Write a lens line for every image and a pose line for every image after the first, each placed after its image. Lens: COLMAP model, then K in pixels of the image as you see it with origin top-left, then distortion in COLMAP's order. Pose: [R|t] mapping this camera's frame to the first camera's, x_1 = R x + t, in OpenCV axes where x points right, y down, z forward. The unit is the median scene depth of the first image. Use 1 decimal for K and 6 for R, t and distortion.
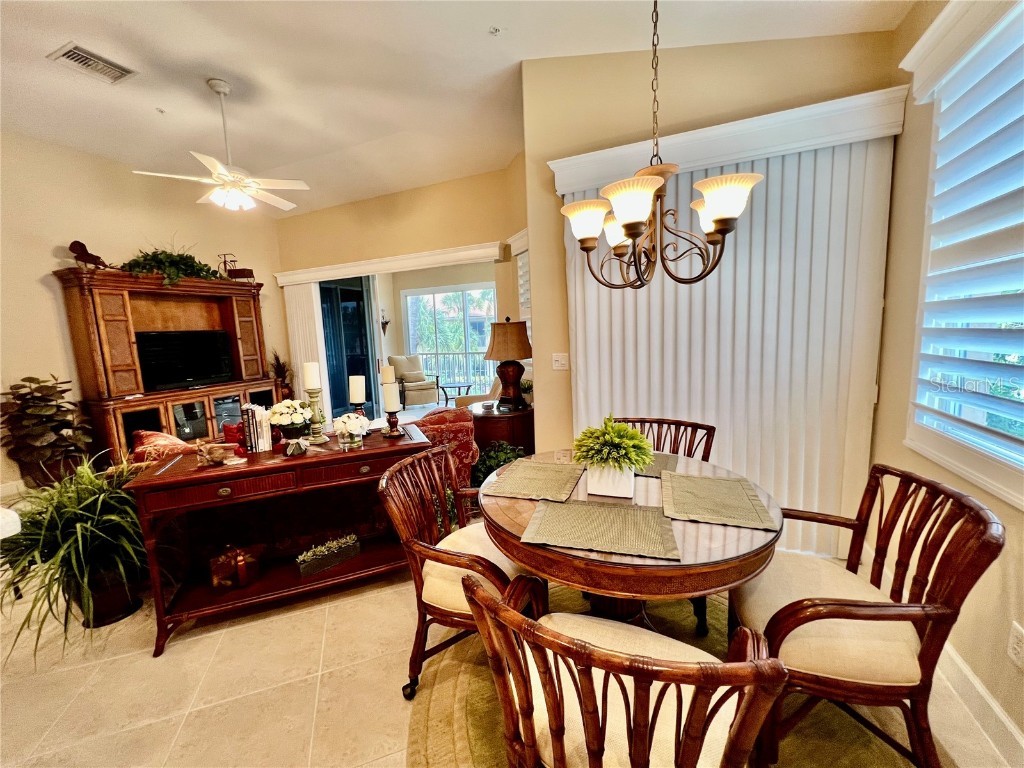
lens RADIAL K [[407.6, 0, 502.8], [0, 407.6, 383.1], [0, 0, 1]] dist [0.000166, 0.000622]
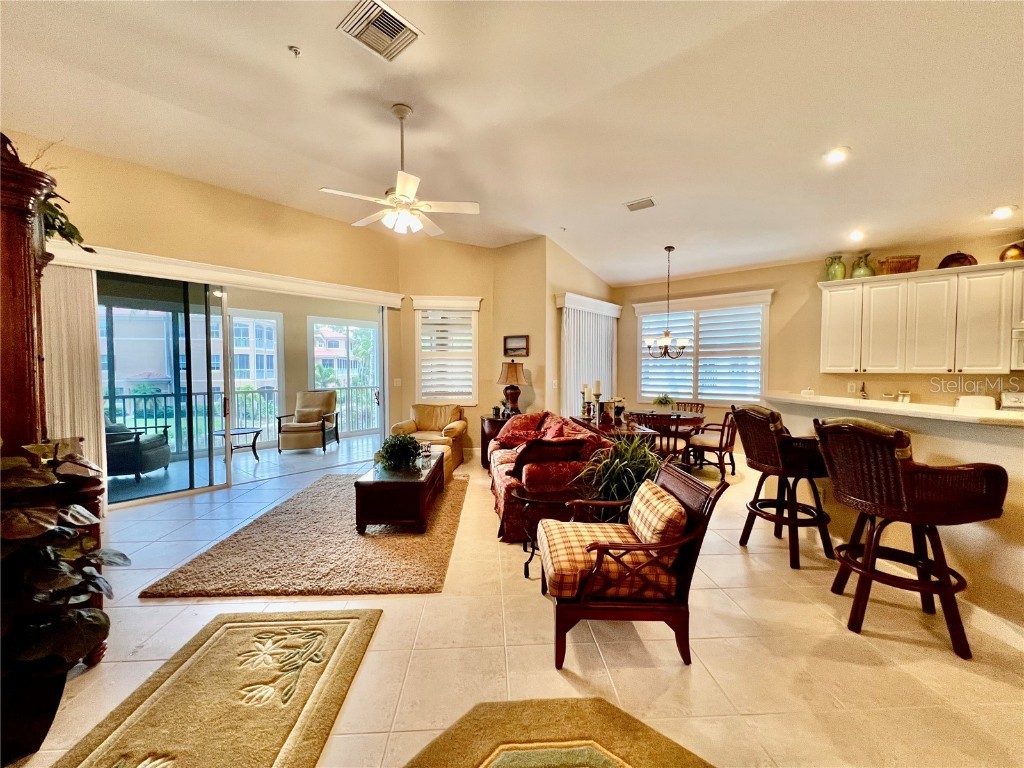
lens RADIAL K [[403.8, 0, 507.9], [0, 403.8, 380.5], [0, 0, 1]] dist [0.000600, -0.000589]
pose [[0.289736, 0.012287, 0.957028, -1.146958], [0.108462, 0.993055, -0.045586, -0.005599], [-0.950941, 0.117009, 0.286391, 0.412368]]
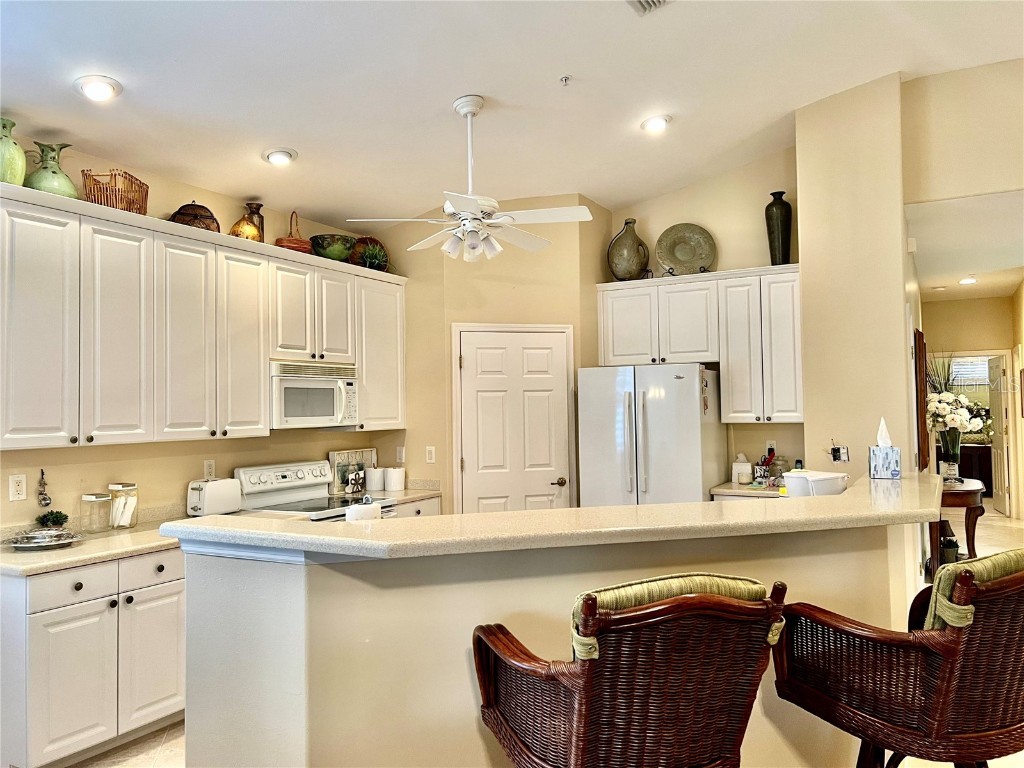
lens RADIAL K [[771.6, 0, 515.6], [0, 771.6, 387.4], [0, 0, 1]] dist [0.046249, -0.019342]
pose [[-0.994785, 0.059944, 0.082515, -0.401567], [0.067591, 0.993348, 0.093231, -0.071845], [-0.076378, 0.098322, -0.992219, 0.564421]]
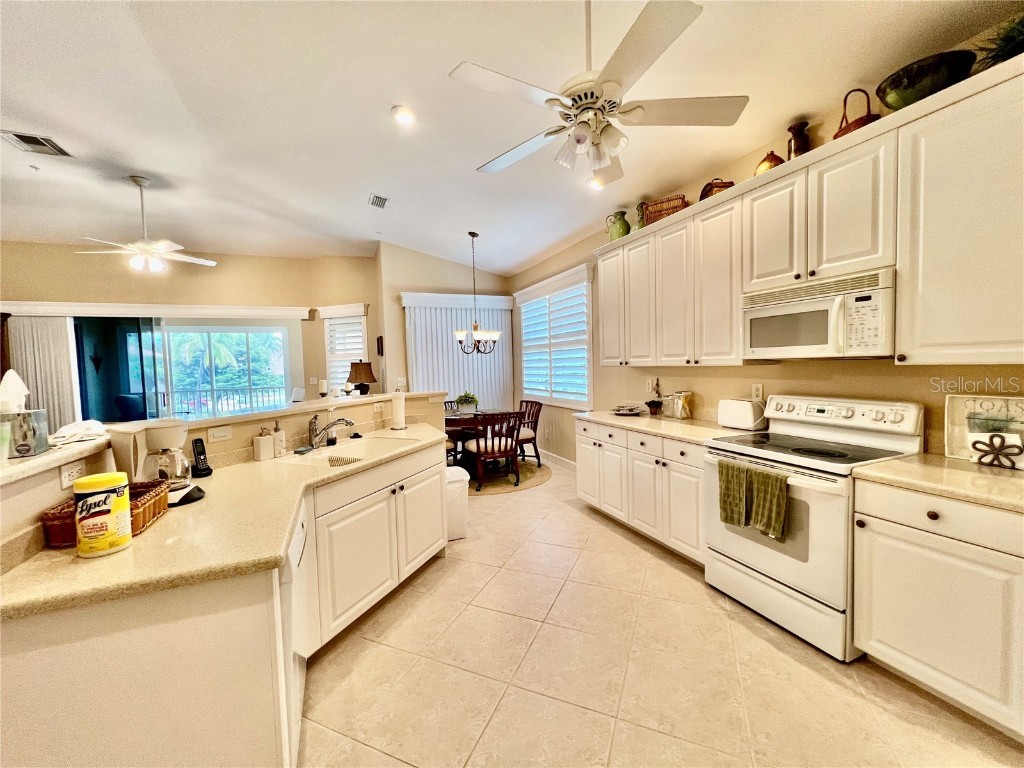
lens RADIAL K [[403.8, 0, 509.4], [0, 403.8, 382.3], [0, 0, 1]] dist [0.000600, -0.000589]
pose [[0.686326, -0.015287, 0.727133, -0.621727], [0.093546, 0.993330, -0.067412, 0.086006], [-0.721253, 0.114287, 0.683178, -0.500097]]
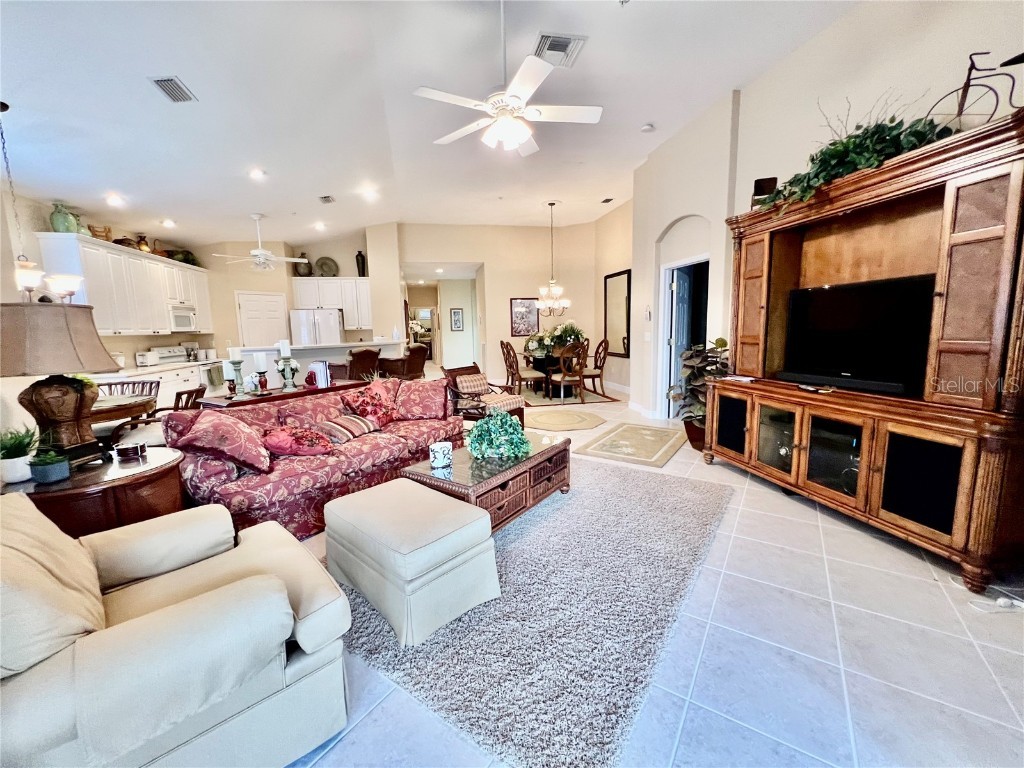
lens RADIAL K [[407.6, 0, 512.3], [0, 407.6, 381.2], [0, 0, 1]] dist [0.000166, 0.000622]
pose [[-0.802567, 0.138625, -0.580231, -0.112958], [-0.017544, 0.966721, 0.255230, -0.147050], [0.596303, 0.215018, -0.773427, 1.309234]]
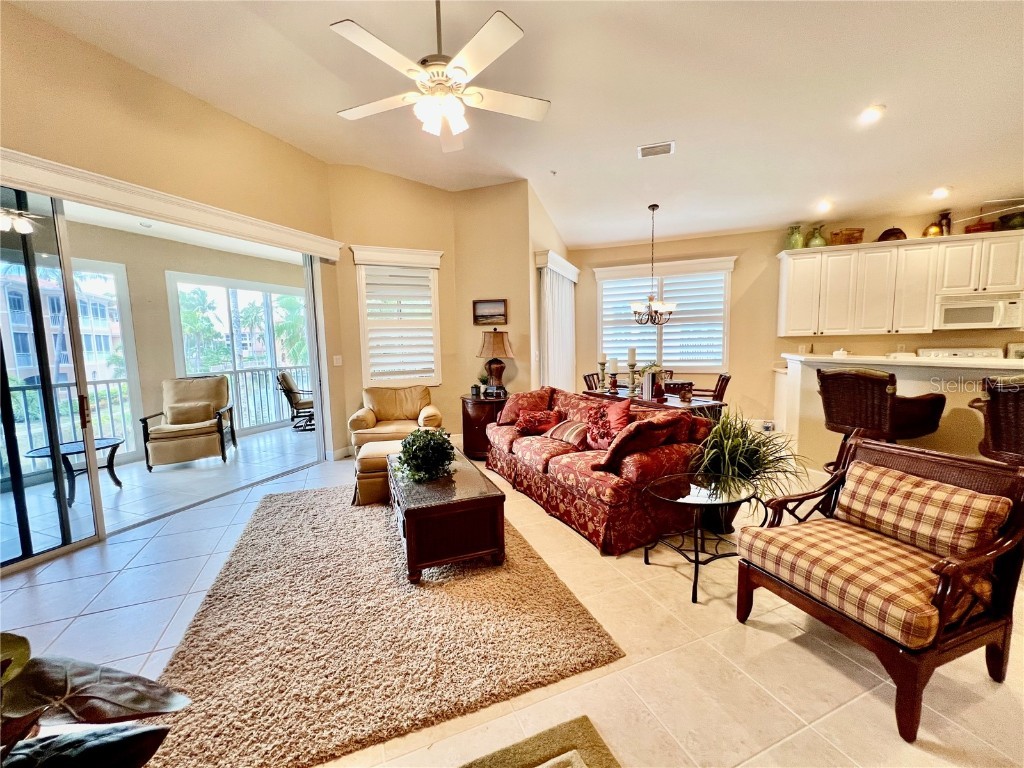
lens RADIAL K [[407.6, 0, 507.0], [0, 407.6, 379.2], [0, 0, 1]] dist [0.000166, 0.000622]
pose [[-0.036471, -0.051119, 0.998026, -1.015296], [0.149666, 0.987148, 0.056031, -0.046859], [-0.988064, 0.151414, -0.028352, 0.754017]]
